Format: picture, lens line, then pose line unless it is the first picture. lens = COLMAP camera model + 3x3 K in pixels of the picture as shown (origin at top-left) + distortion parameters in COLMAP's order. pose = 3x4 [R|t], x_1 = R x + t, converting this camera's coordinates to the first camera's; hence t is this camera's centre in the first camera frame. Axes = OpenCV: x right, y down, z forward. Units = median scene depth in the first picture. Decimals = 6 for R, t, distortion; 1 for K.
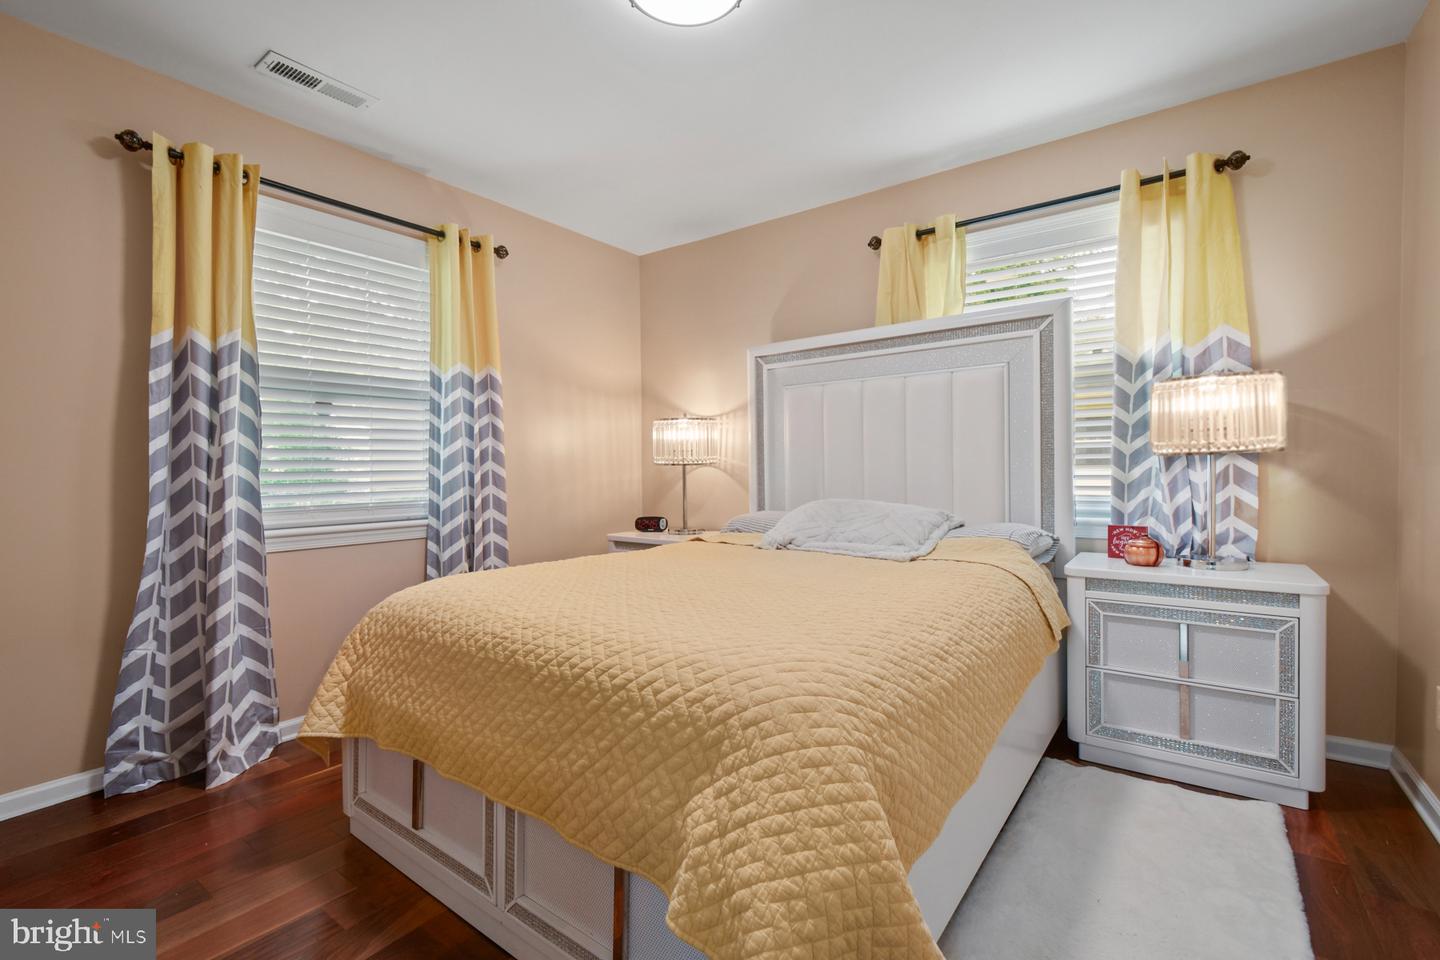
lens RADIAL K [[634.2, 0, 720.0], [0, 634.2, 480.0], [0, 0, 1]] dist [0.001486, 0.000016]
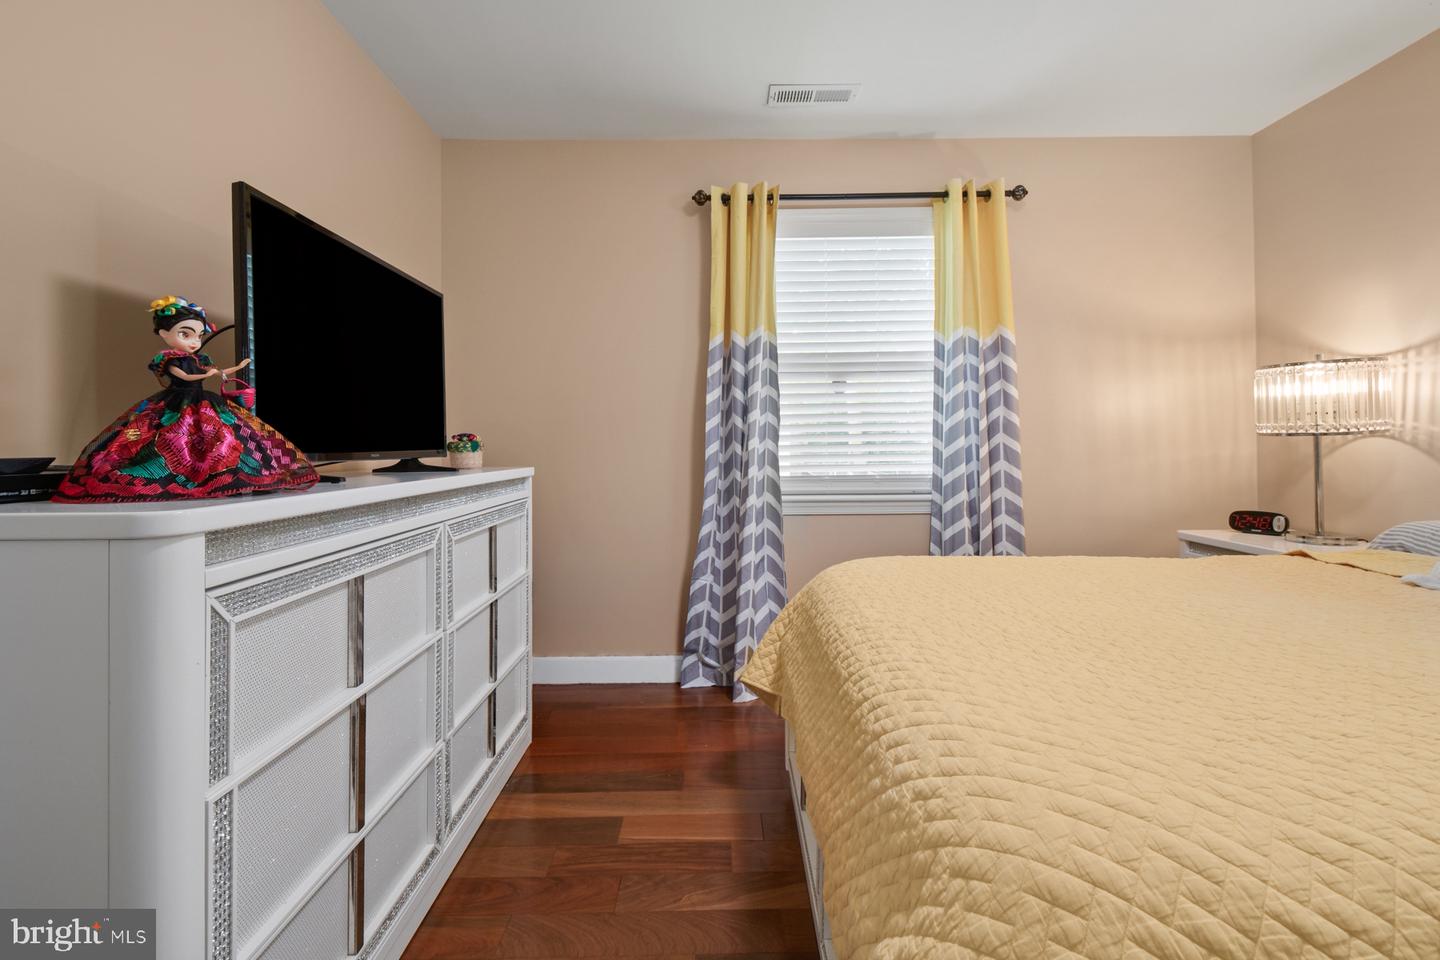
lens RADIAL K [[652.3, 0, 719.4], [0, 652.3, 443.1], [0, 0, 1]] dist [0.002203, 0.000020]
pose [[0.599765, 0.000777, -0.800176, 0.167316], [-0.010718, 0.999918, -0.007062, -0.006420], [0.800105, 0.012812, 0.599724, 0.181590]]
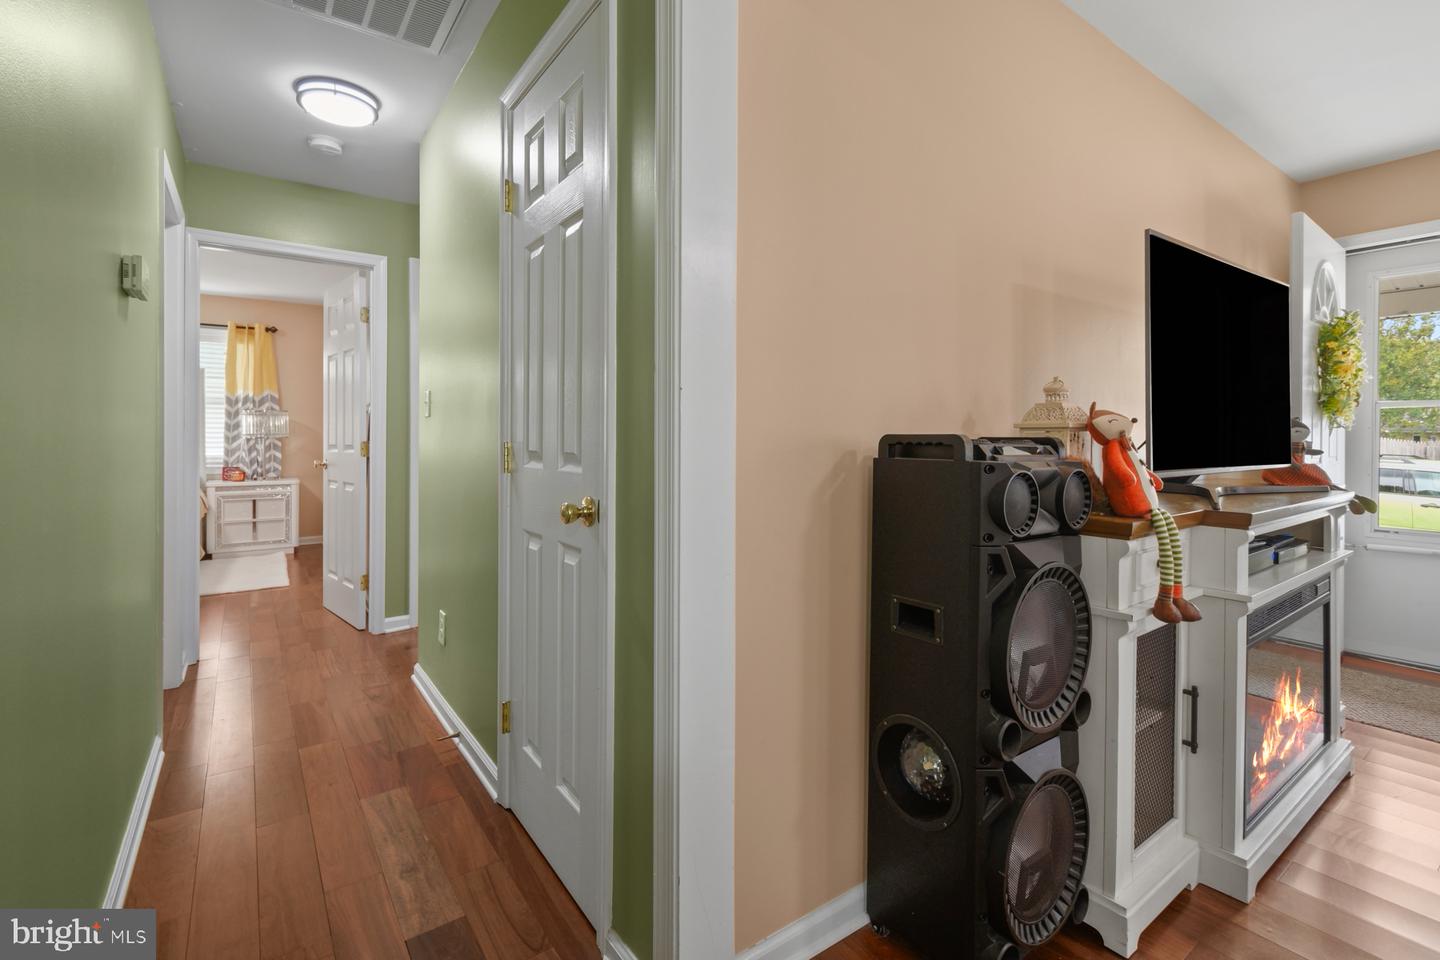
lens RADIAL K [[652.3, 0, 719.4], [0, 652.3, 443.1], [0, 0, 1]] dist [0.002203, 0.000020]
pose [[0.317887, 0.002862, 0.948124, -1.169952], [0.003867, 0.999983, -0.004315, -0.001788], [-0.948121, 0.005038, 0.317871, -1.617304]]
